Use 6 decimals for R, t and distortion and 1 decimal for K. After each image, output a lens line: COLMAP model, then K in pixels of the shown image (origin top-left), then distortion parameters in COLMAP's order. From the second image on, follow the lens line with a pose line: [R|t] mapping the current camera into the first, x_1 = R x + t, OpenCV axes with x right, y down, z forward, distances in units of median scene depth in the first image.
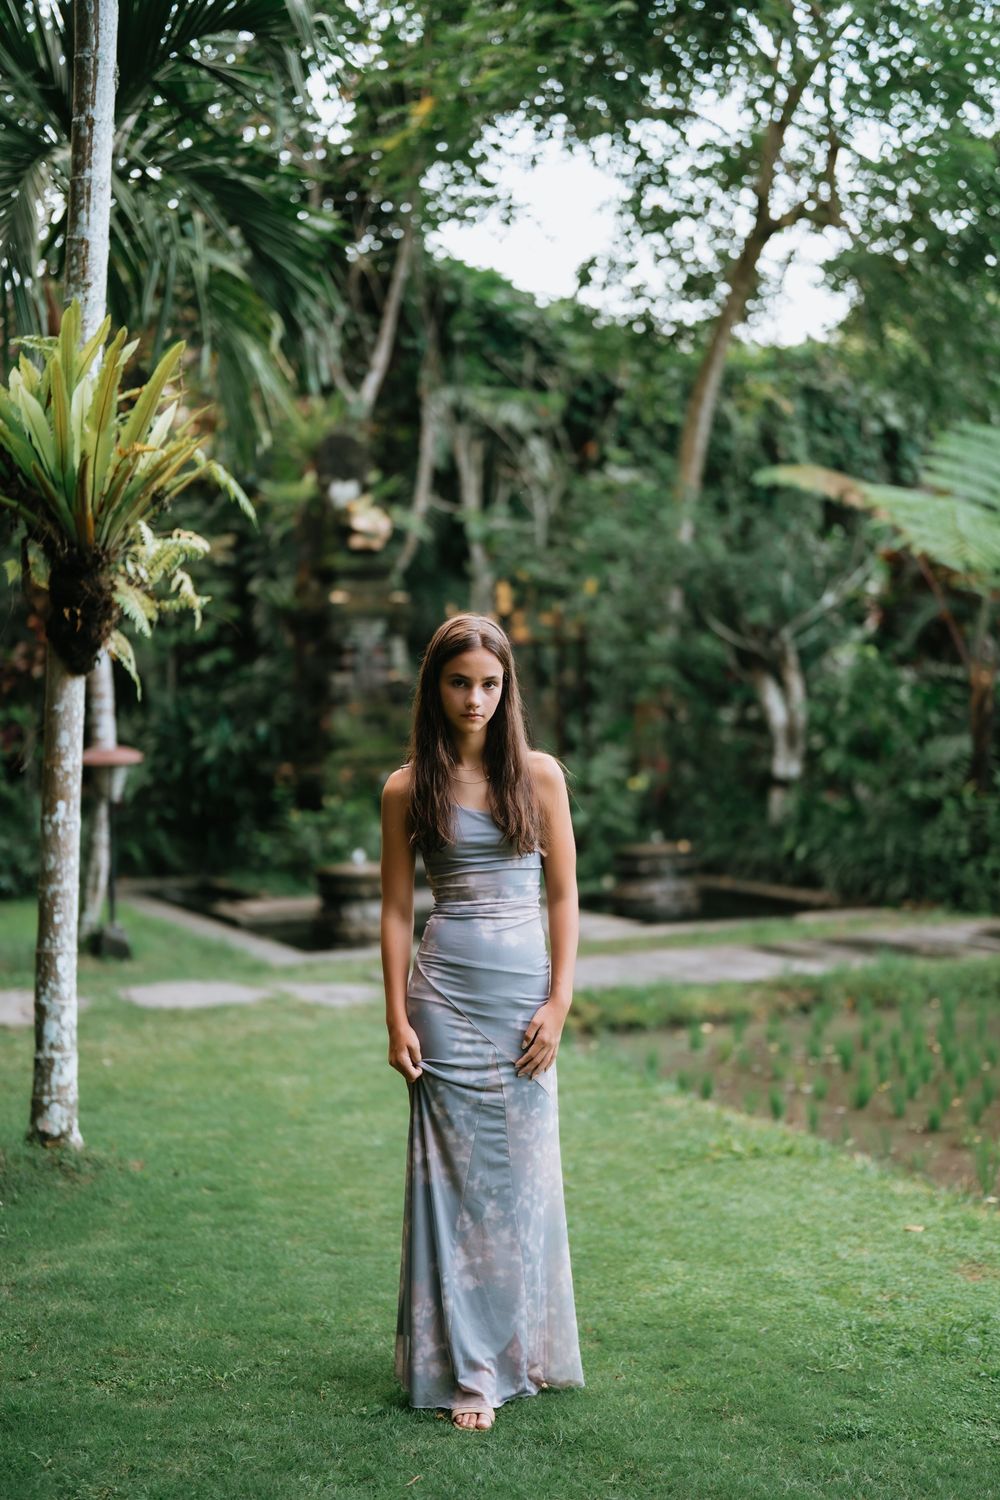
lens RADIAL K [[2147.4, 0, 500.0], [0, 2147.4, 750.0], [0, 0, 1]] dist [-0.157041, 1.070957]
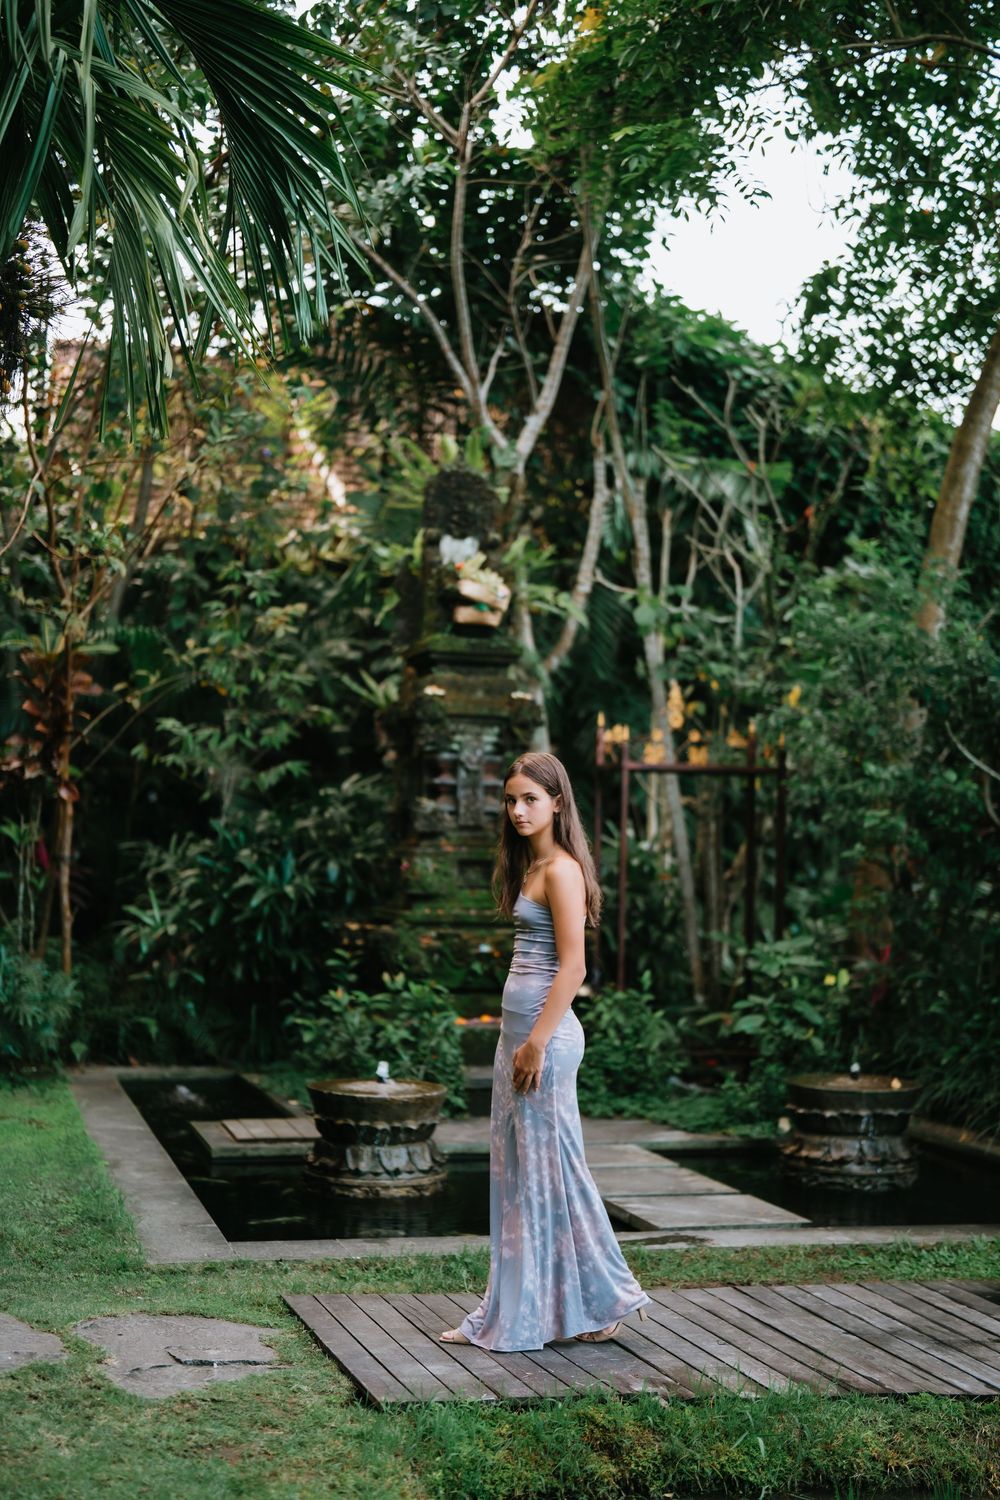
lens RADIAL K [[2147.4, 0, 500.0], [0, 2147.4, 750.0], [0, 0, 1]] dist [-0.157041, 1.070957]
pose [[0.990318, 0.048652, -0.130012, 0.037702], [-0.058260, 0.995763, -0.071152, -0.001688], [0.126000, 0.078038, 0.988956, 0.274206]]
